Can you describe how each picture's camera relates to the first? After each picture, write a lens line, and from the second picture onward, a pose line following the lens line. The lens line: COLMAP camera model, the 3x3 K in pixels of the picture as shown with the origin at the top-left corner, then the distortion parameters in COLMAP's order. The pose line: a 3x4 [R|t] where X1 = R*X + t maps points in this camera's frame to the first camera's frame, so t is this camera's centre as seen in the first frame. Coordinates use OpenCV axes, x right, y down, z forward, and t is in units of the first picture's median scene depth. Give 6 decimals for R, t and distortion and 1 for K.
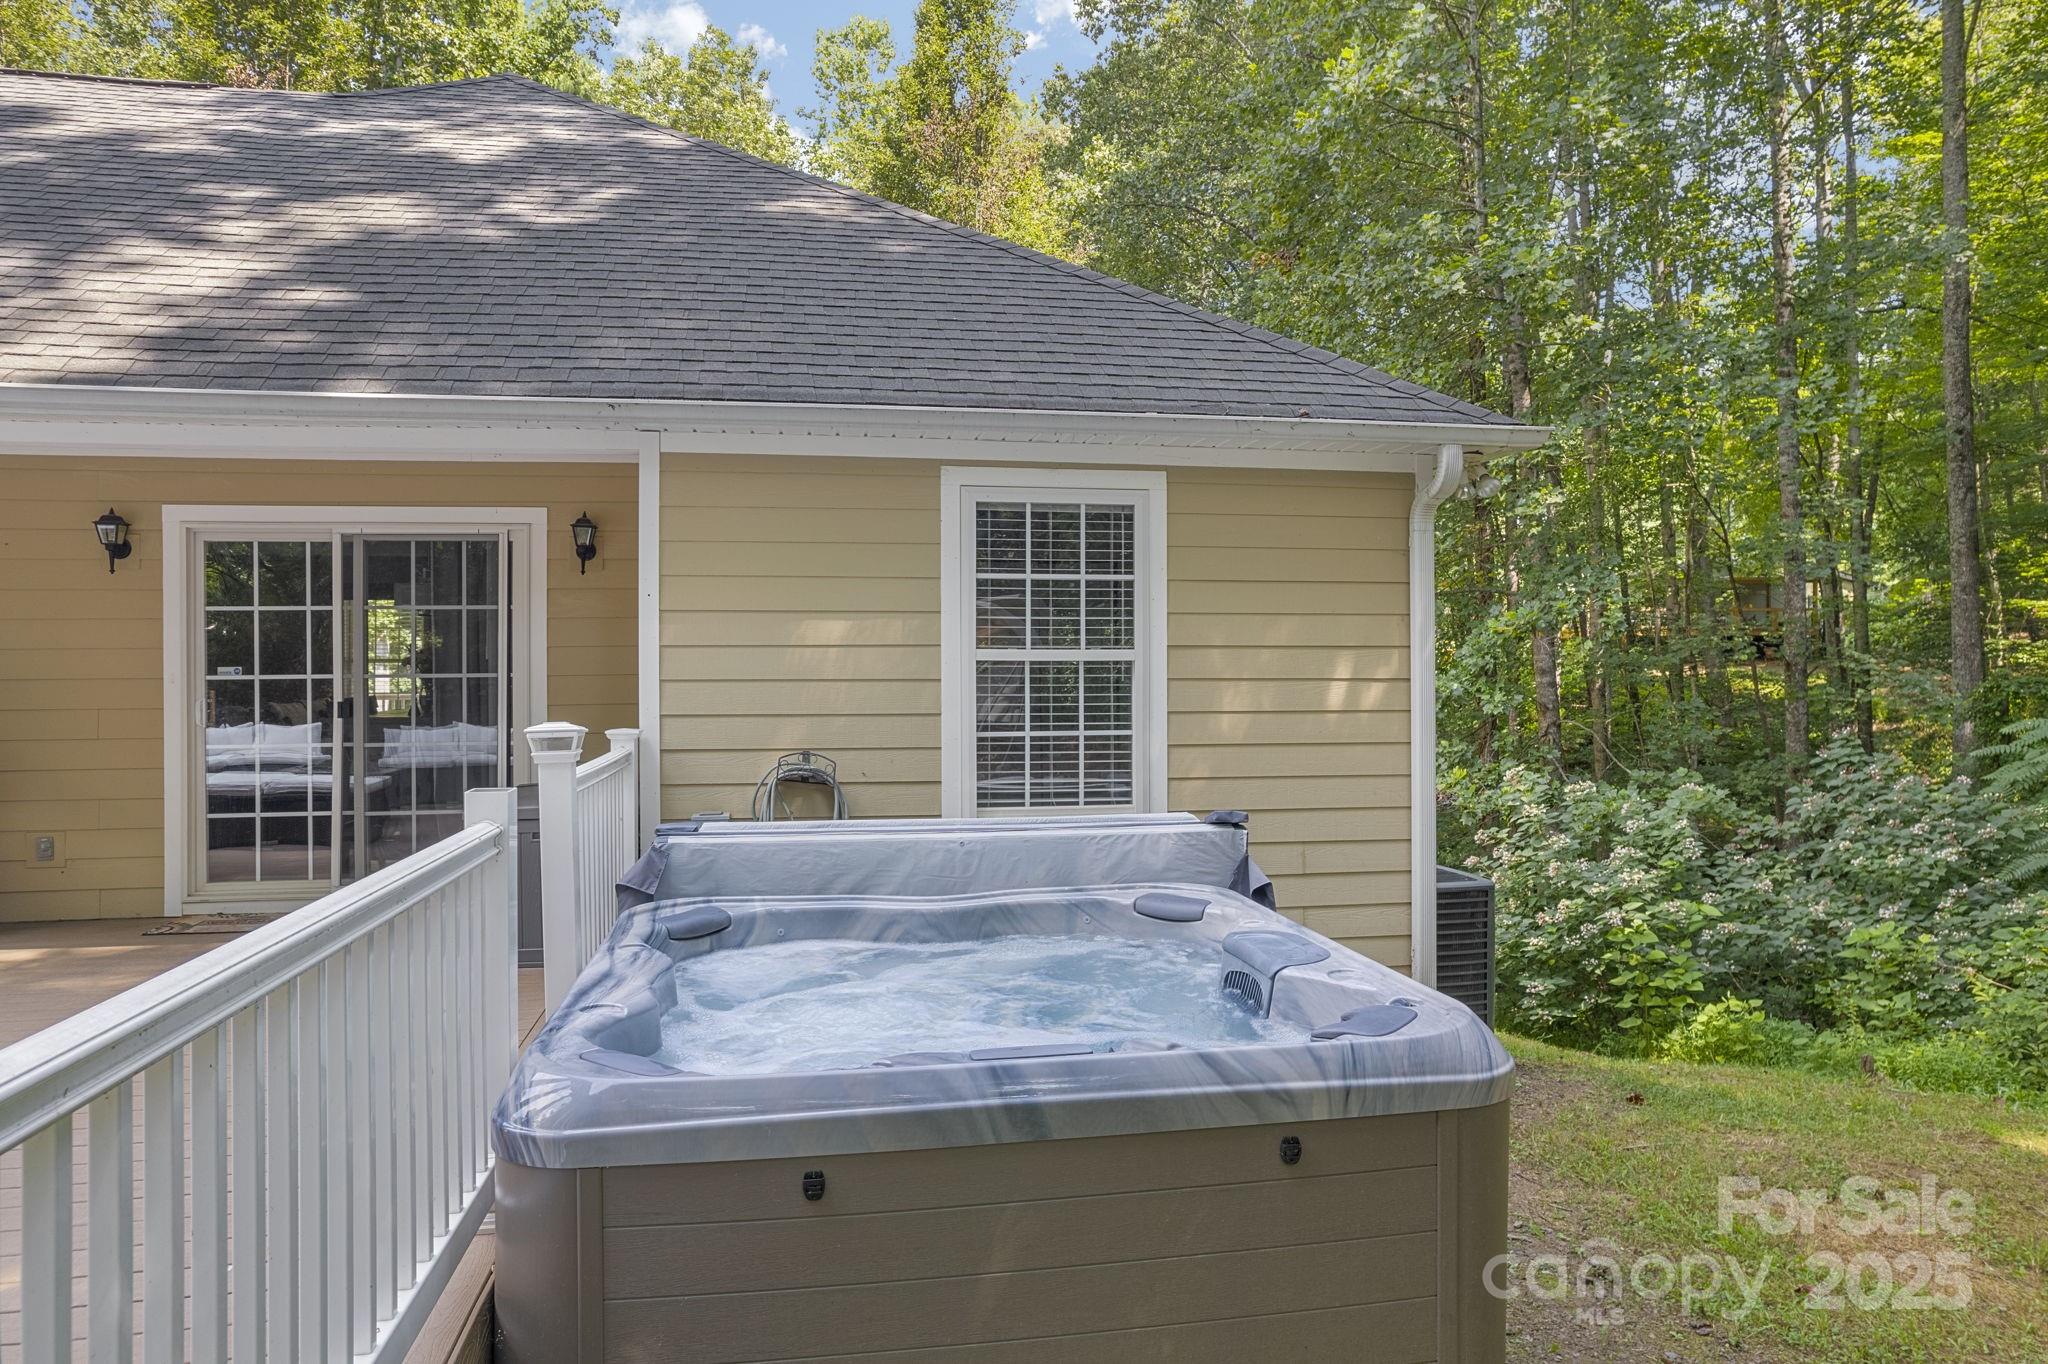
lens RADIAL K [[1315.2, 0, 1021.5], [0, 1315.2, 670.3], [0, 0, 1]] dist [-0.072425, 0.053992]
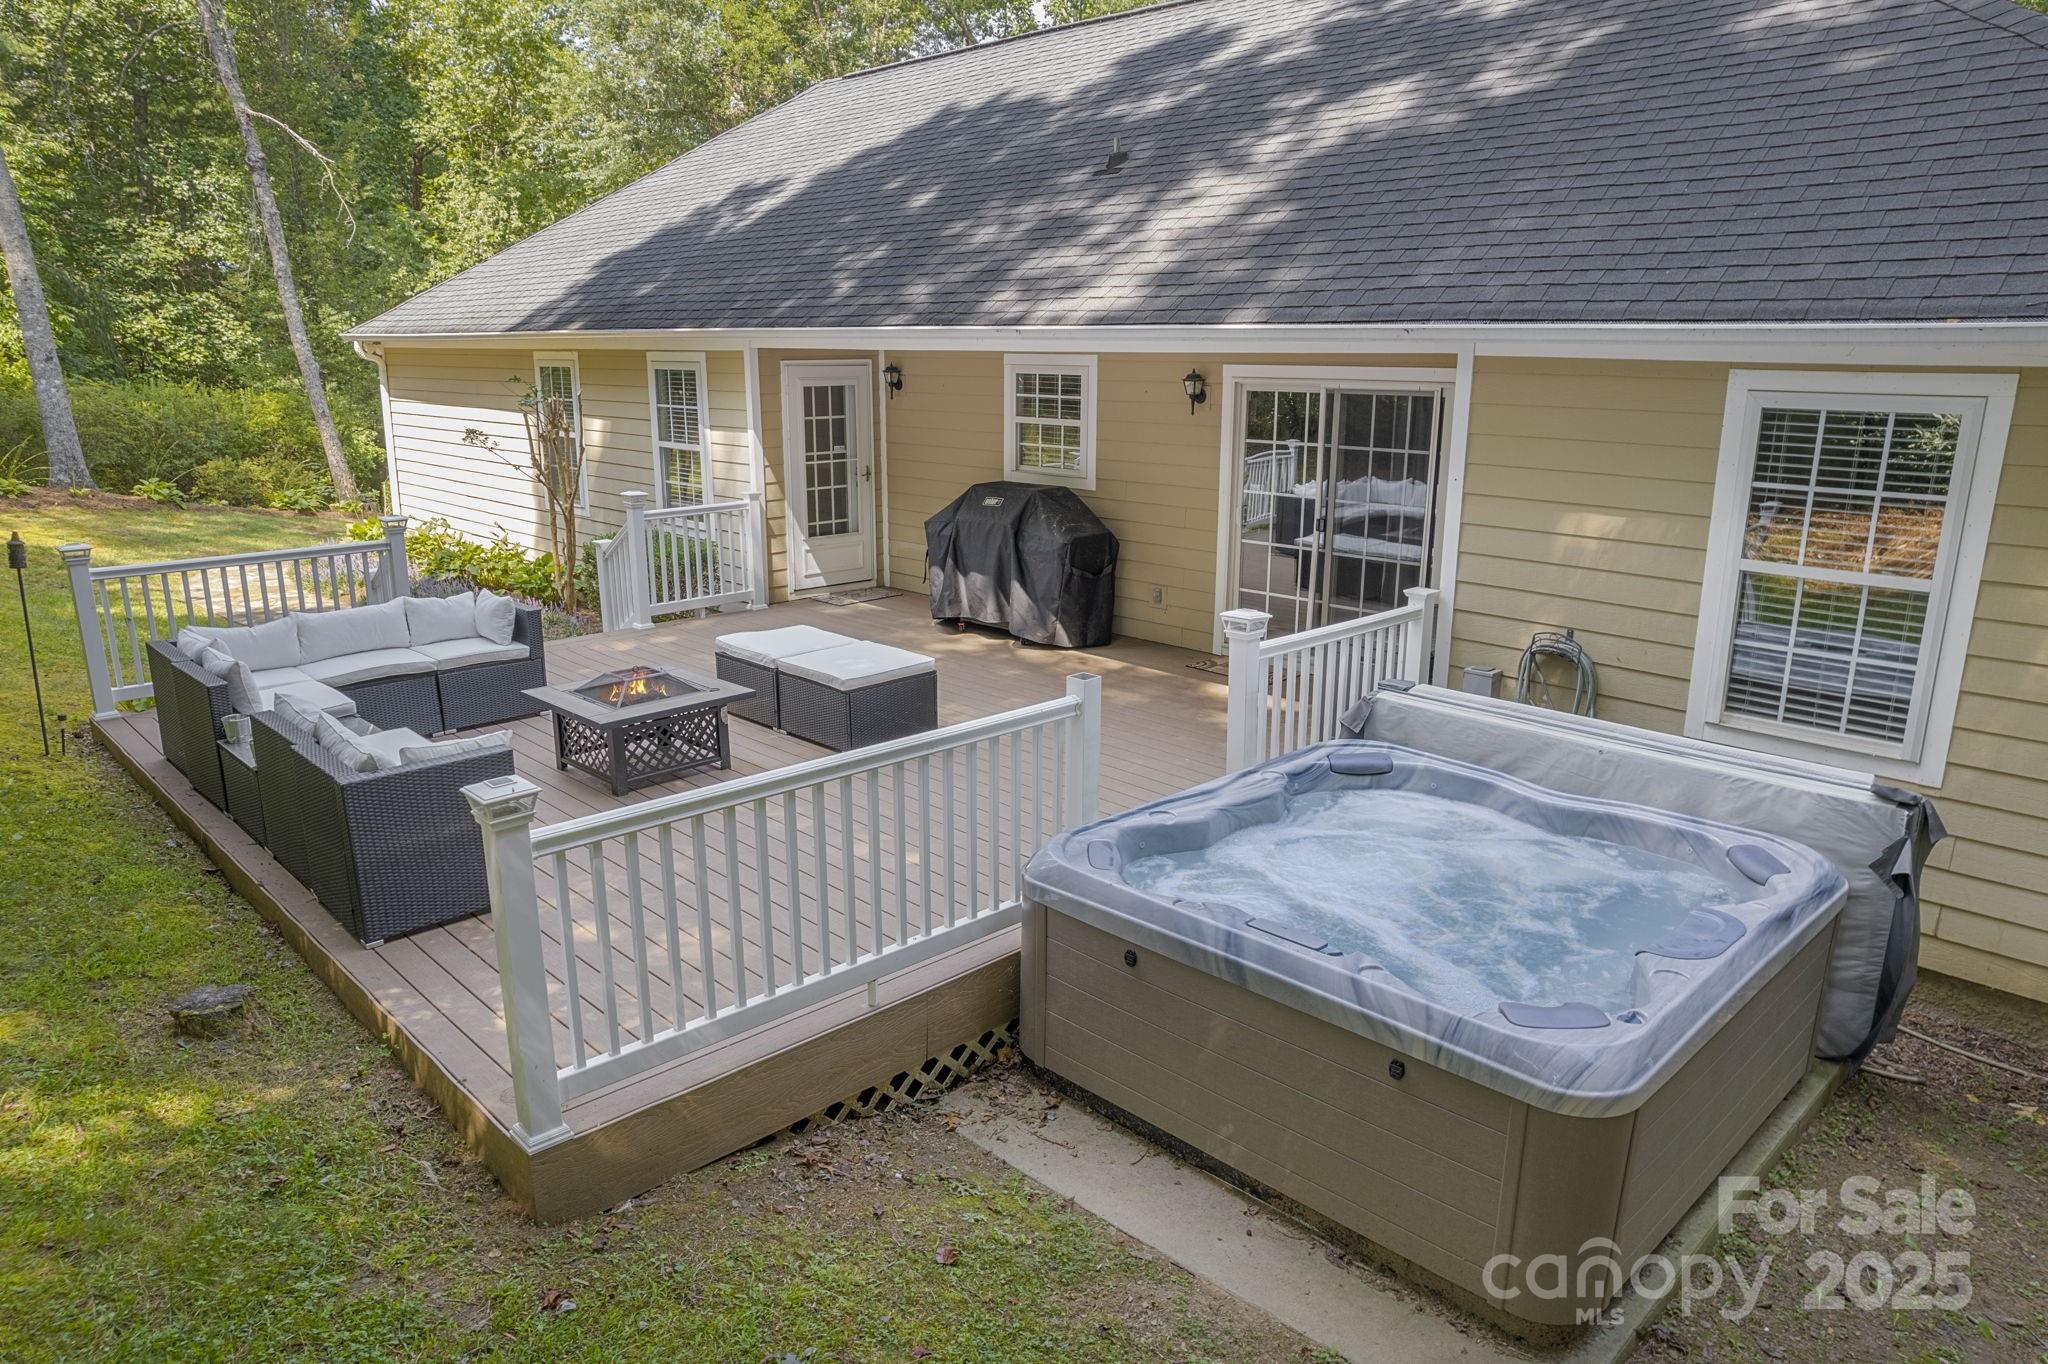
lens RADIAL K [[1315.2, 0, 1016.4], [0, 1315.2, 694.8], [0, 0, 1]] dist [-0.072425, 0.053992]
pose [[0.561773, 0.216472, -0.798468, 0.460946], [-0.006365, 0.966262, 0.257483, -0.164509], [0.827267, -0.139565, 0.544198, -0.000951]]
